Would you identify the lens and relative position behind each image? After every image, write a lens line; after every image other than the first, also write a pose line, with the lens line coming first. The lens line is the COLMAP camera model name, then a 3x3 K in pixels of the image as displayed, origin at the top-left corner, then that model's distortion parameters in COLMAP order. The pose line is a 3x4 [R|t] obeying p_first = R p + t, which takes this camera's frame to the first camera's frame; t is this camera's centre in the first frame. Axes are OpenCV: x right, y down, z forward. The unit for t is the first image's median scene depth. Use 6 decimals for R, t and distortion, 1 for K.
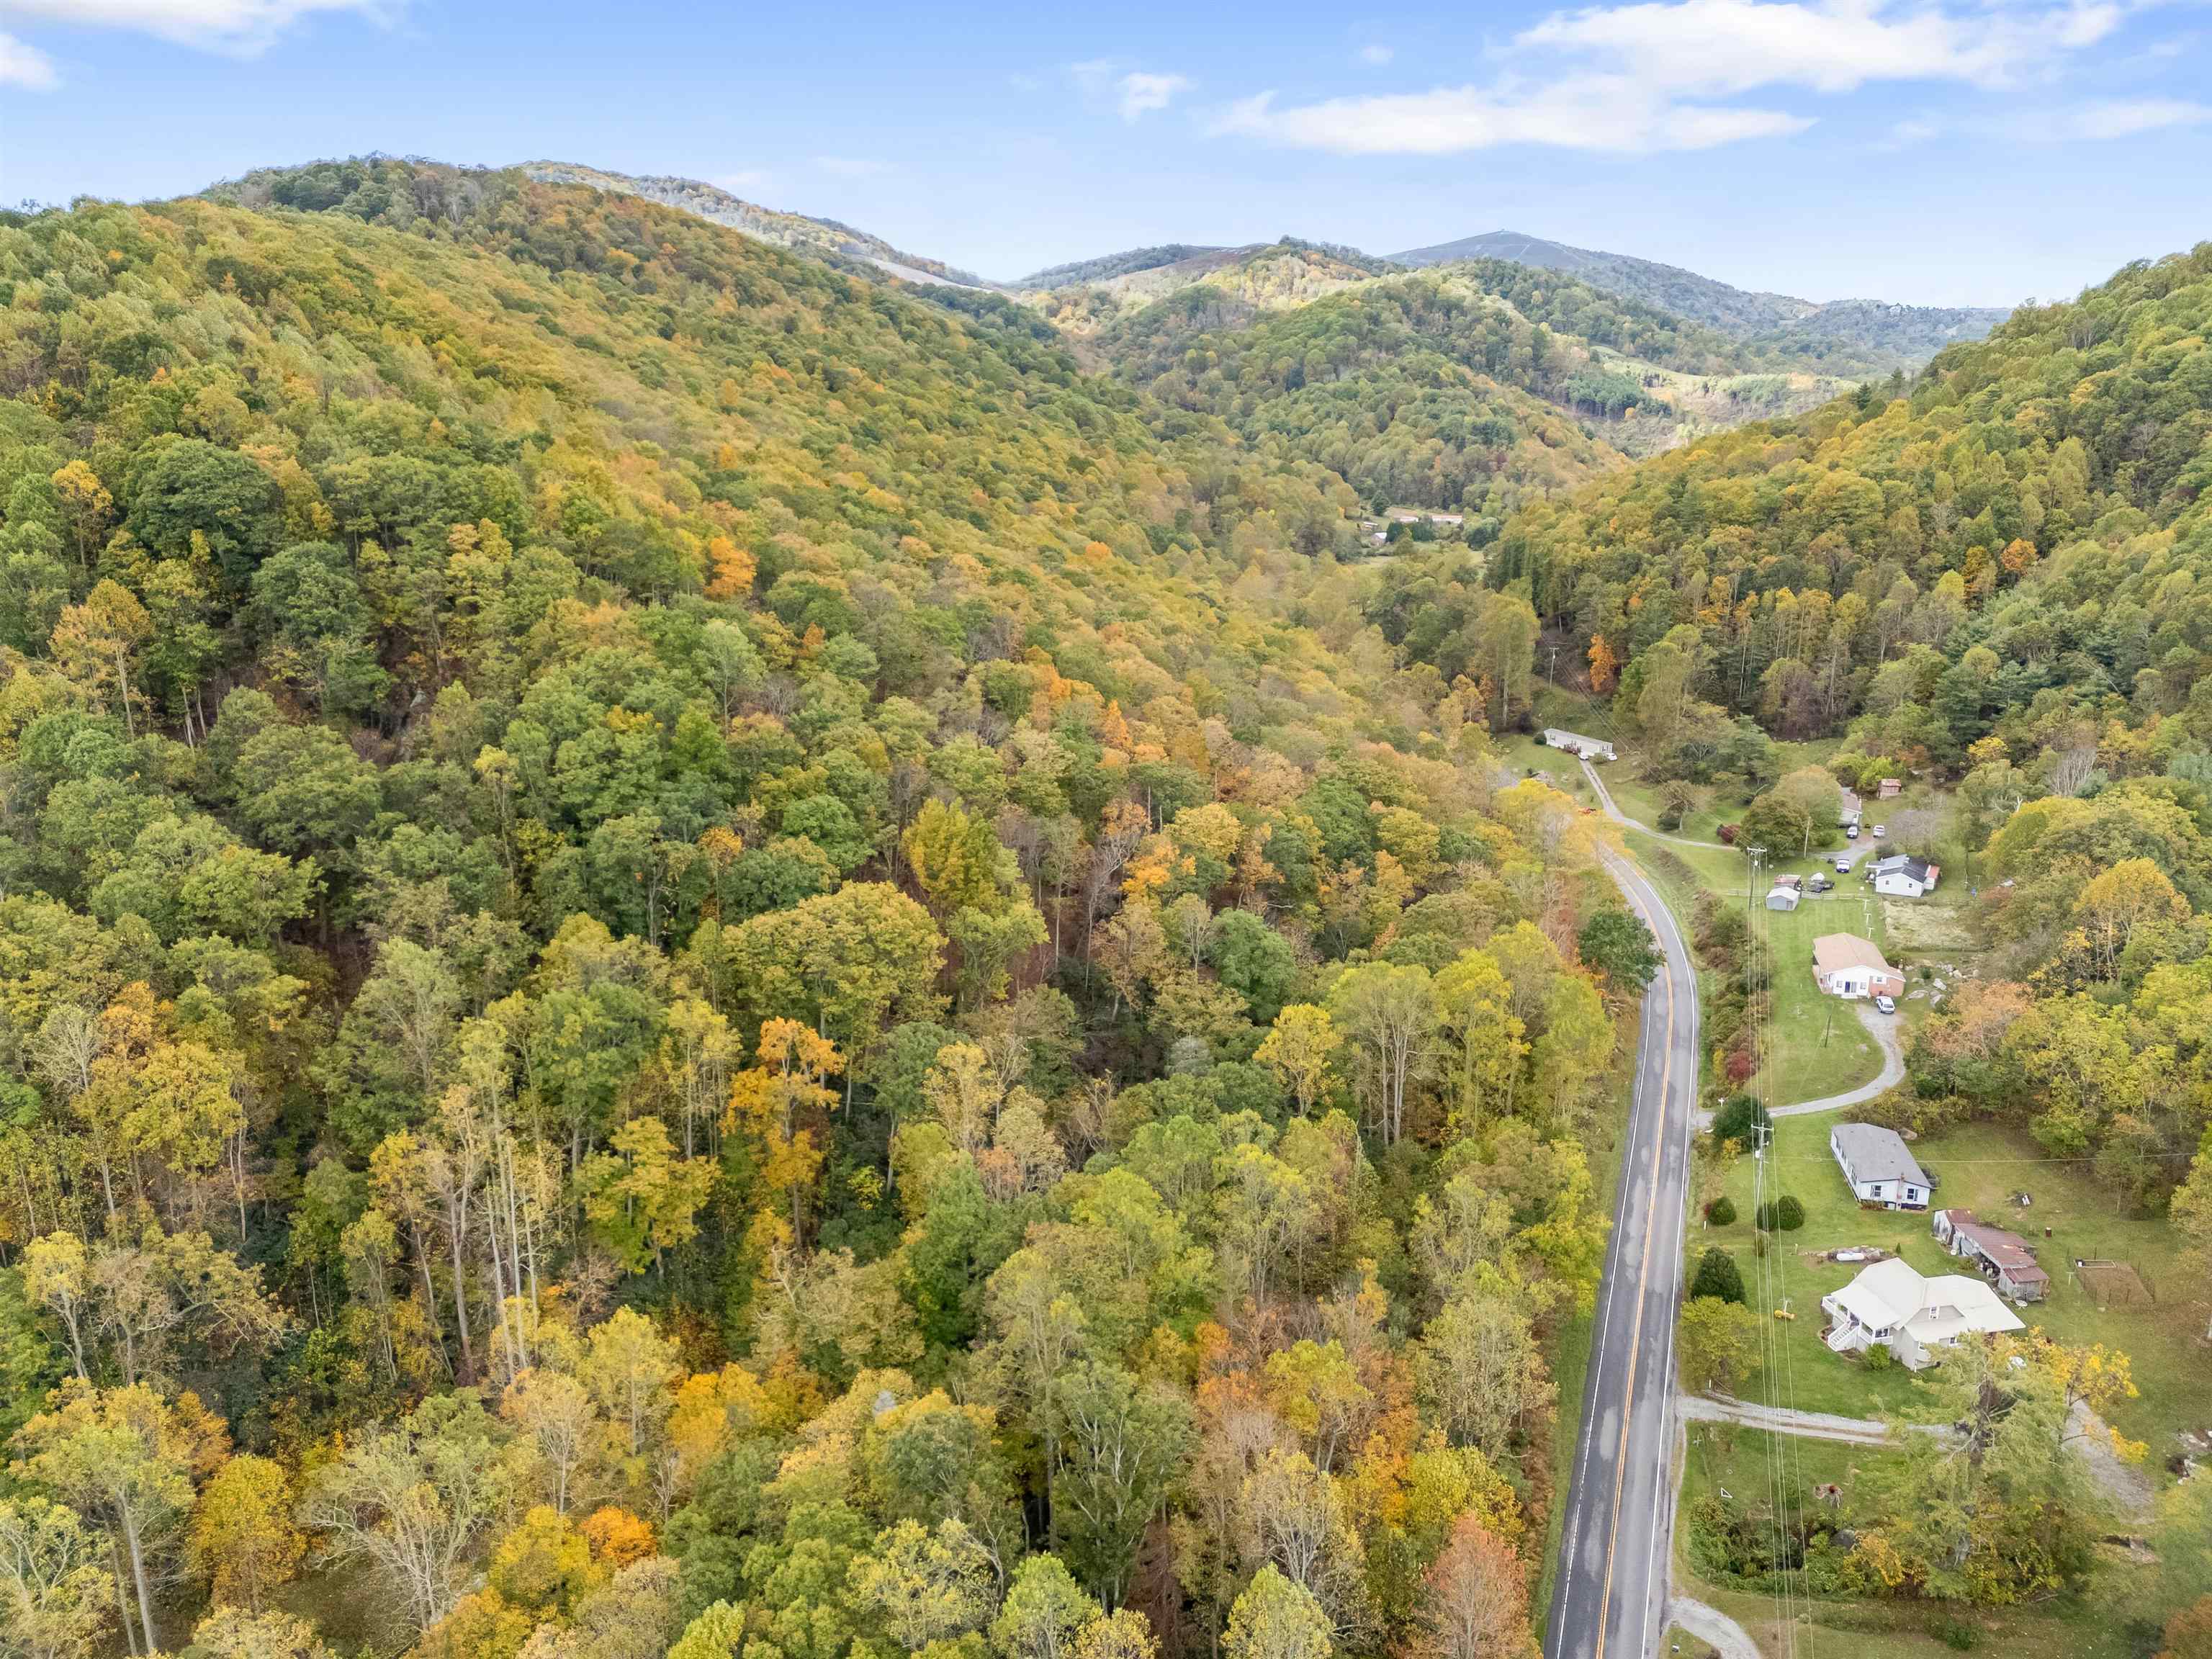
lens RADIAL K [[1627.6, 0, 1102.3], [0, 1627.6, 840.5], [0, 0, 1]] dist [0.075500, -0.067669]
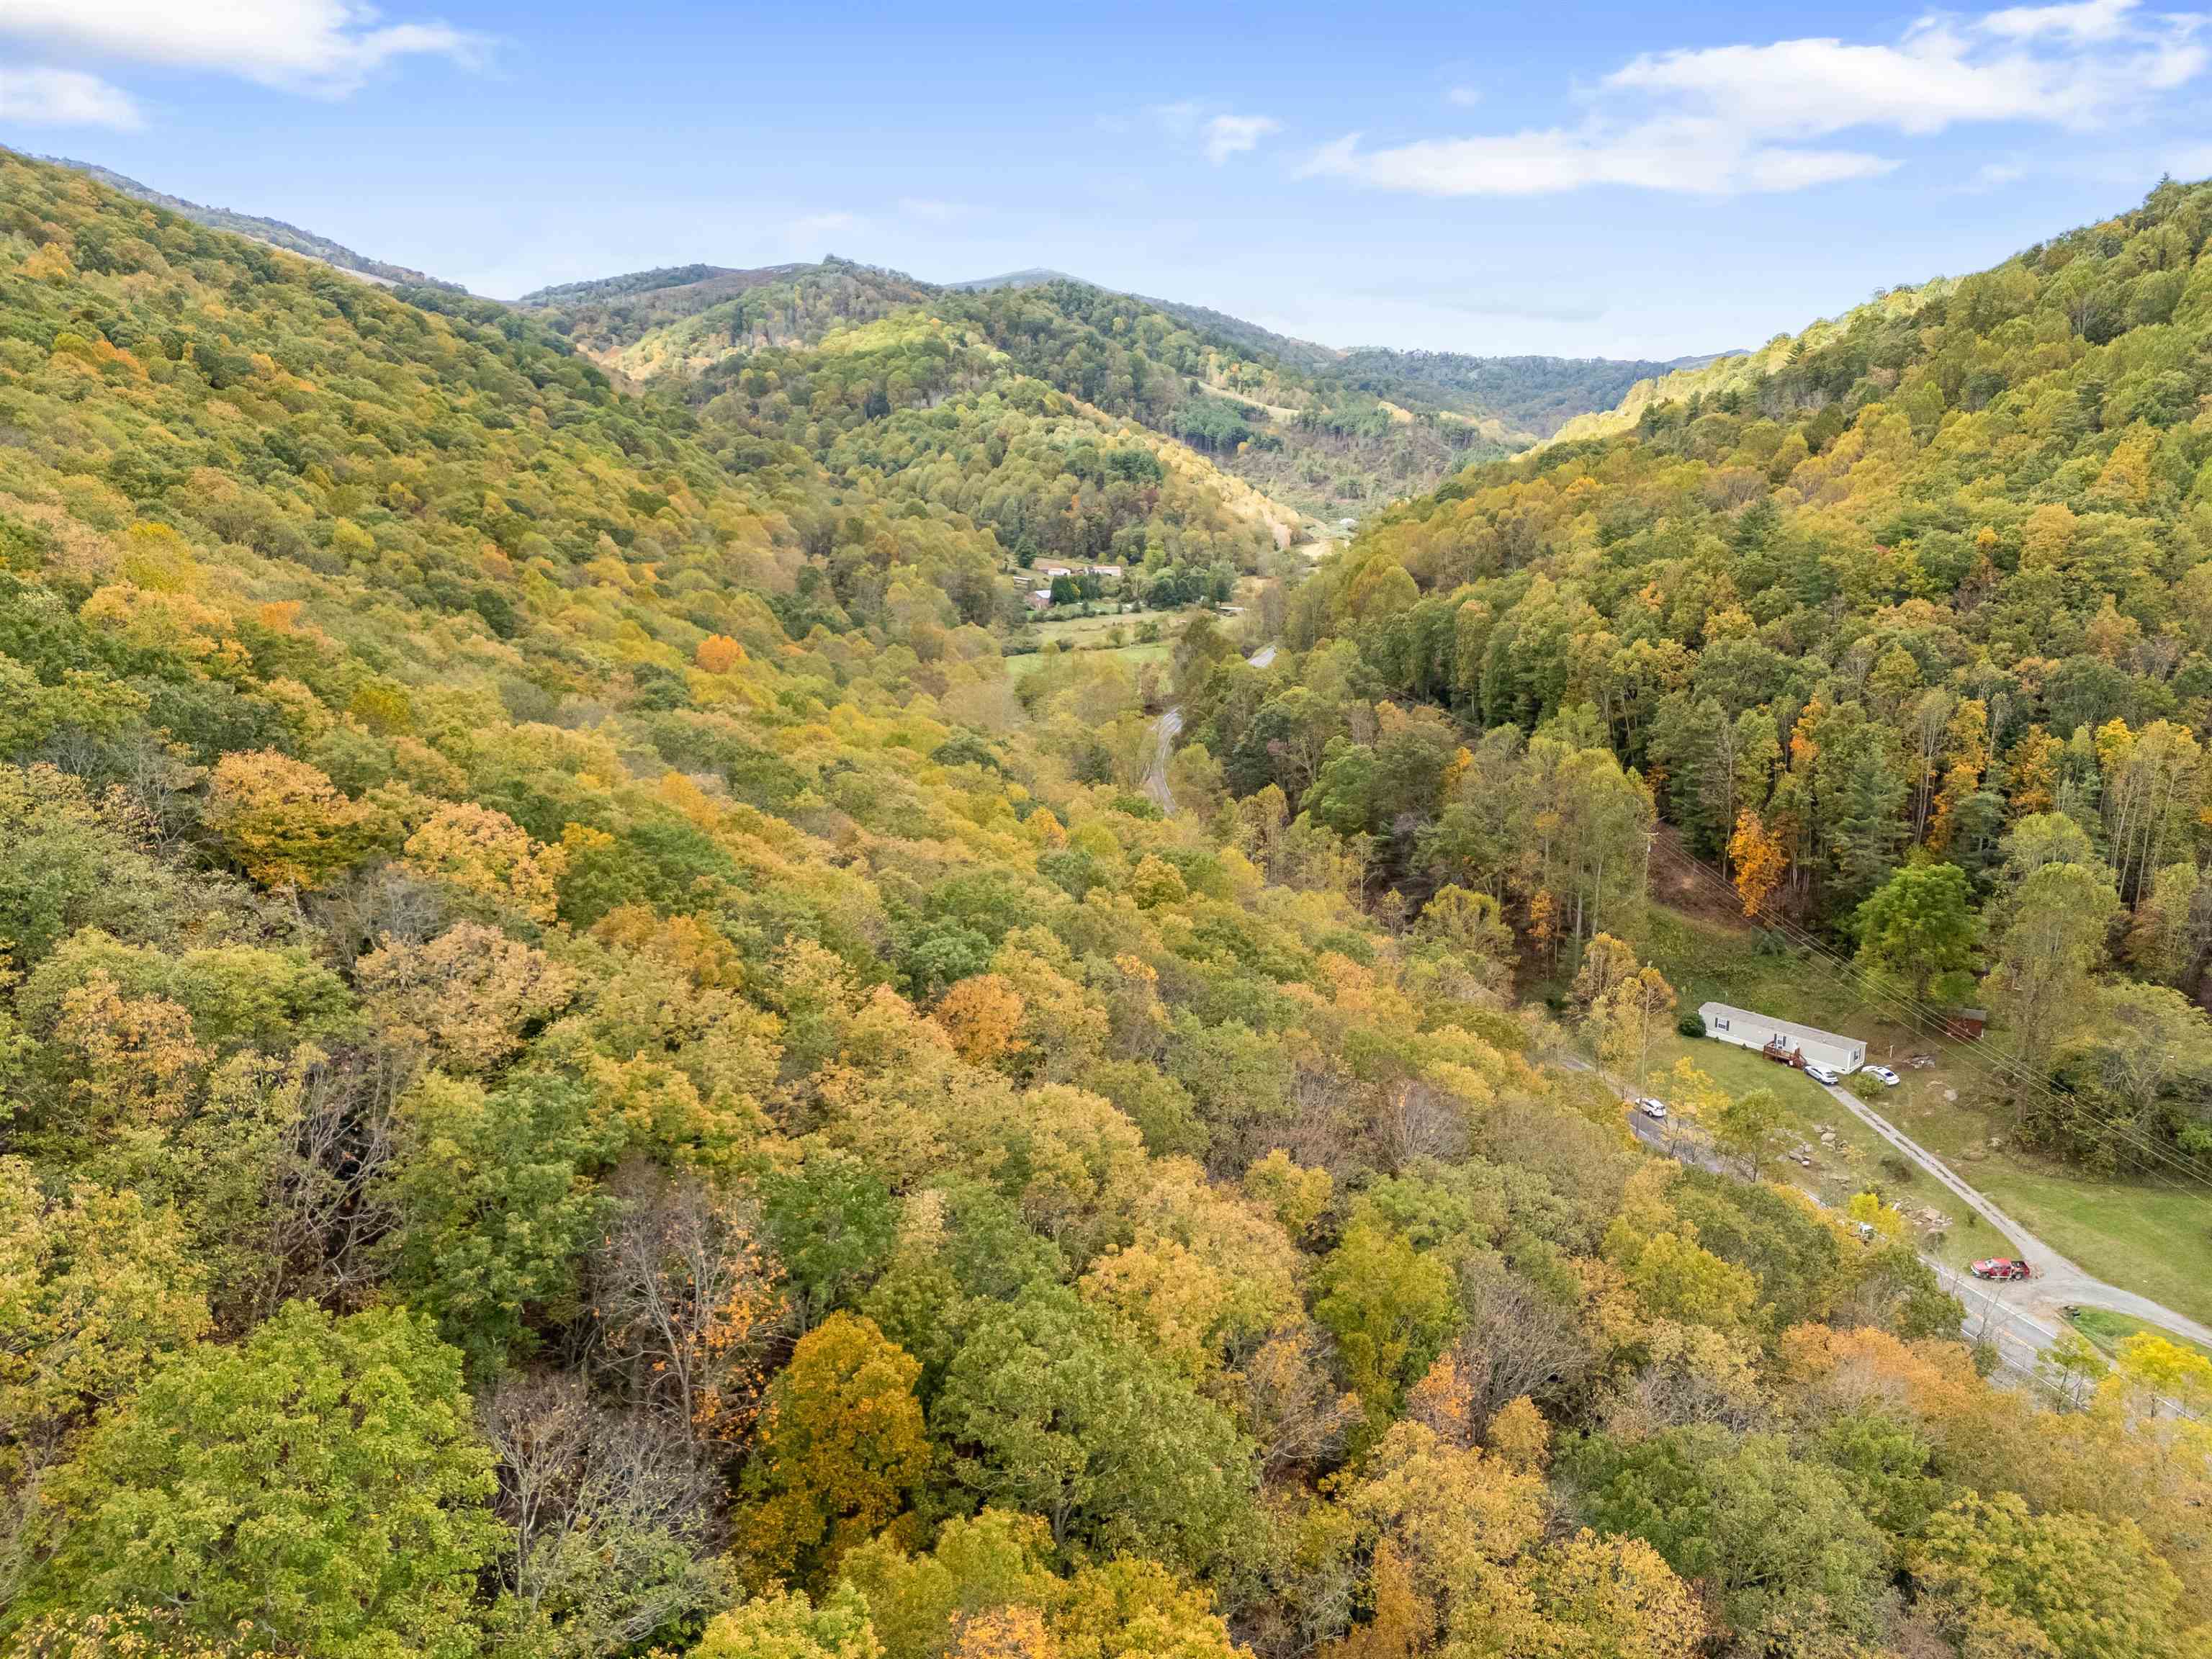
lens RADIAL K [[1627.6, 0, 1107.2], [0, 1627.6, 833.3], [0, 0, 1]] dist [0.075500, -0.067669]
pose [[0.960300, -0.064423, 0.271430, -0.025032], [0.072018, 0.997239, -0.018105, -0.071952], [-0.269514, 0.036934, 0.962288, 0.315496]]
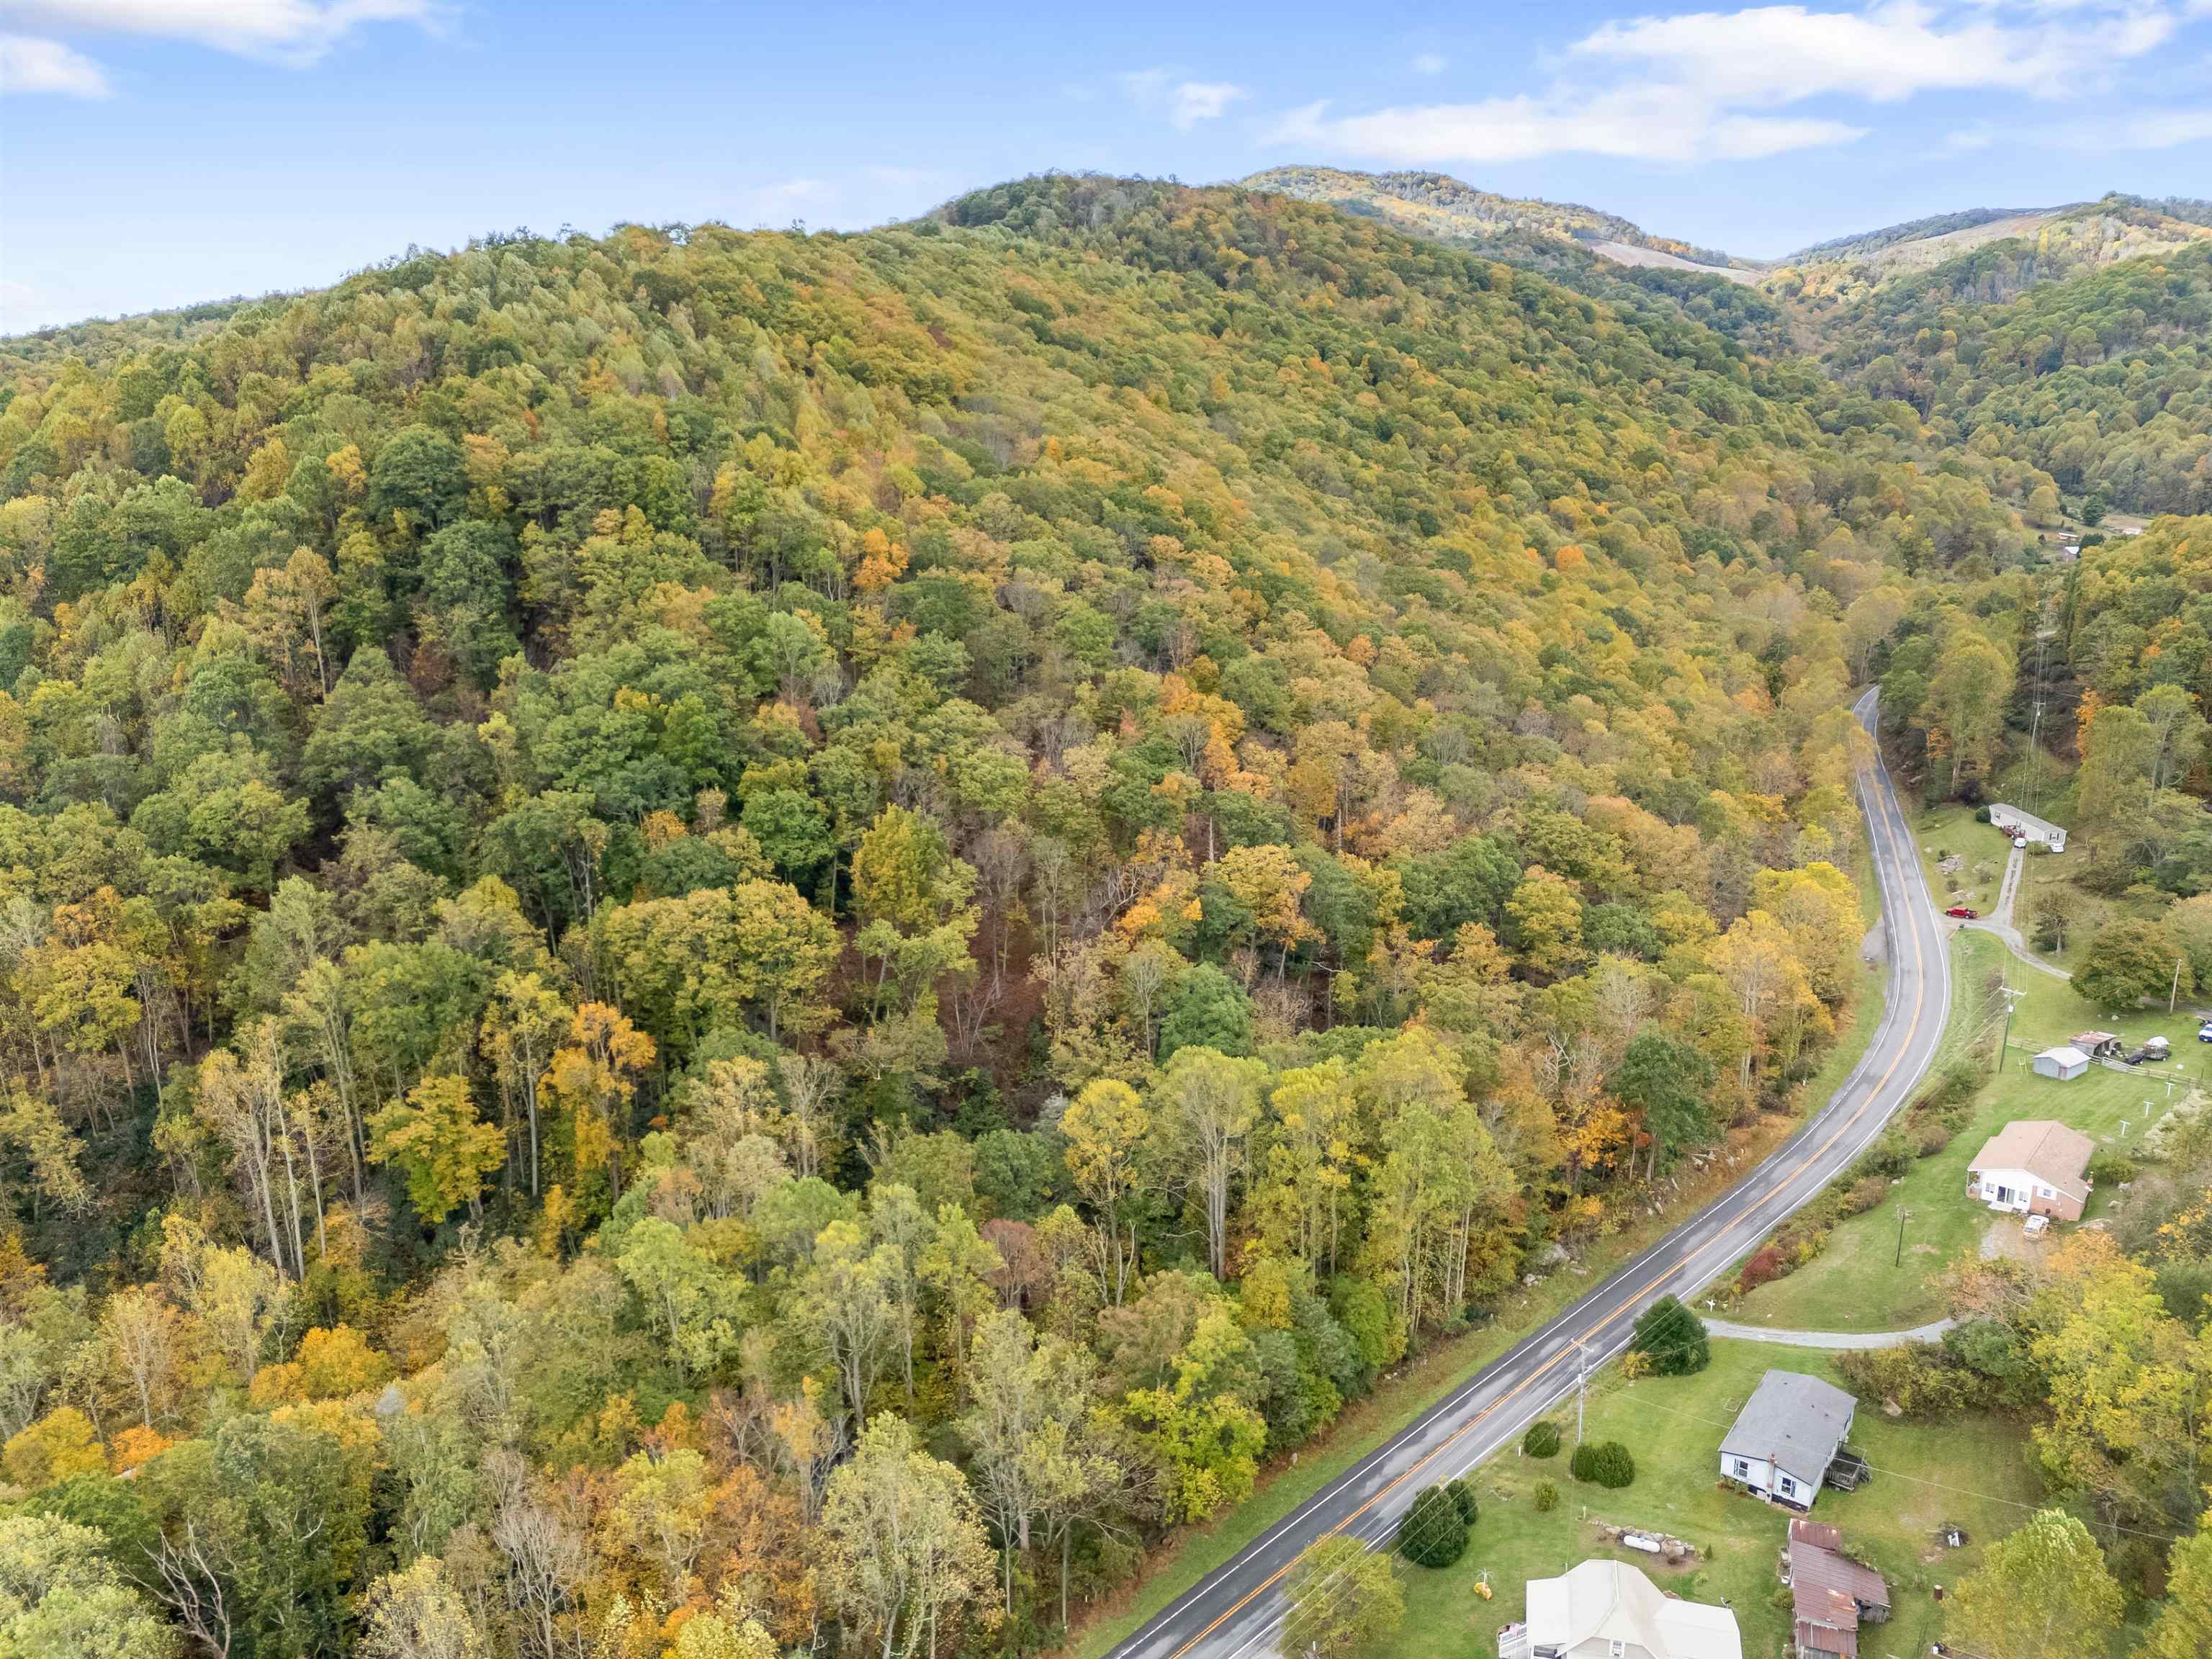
lens RADIAL K [[1627.6, 0, 1101.0], [0, 1627.6, 828.2], [0, 0, 1]] dist [0.075500, -0.067669]
pose [[0.900131, 0.112468, -0.420850, 0.126199], [-0.113192, 0.993299, 0.023350, -0.014709], [0.420656, 0.026618, 0.906830, 0.051854]]
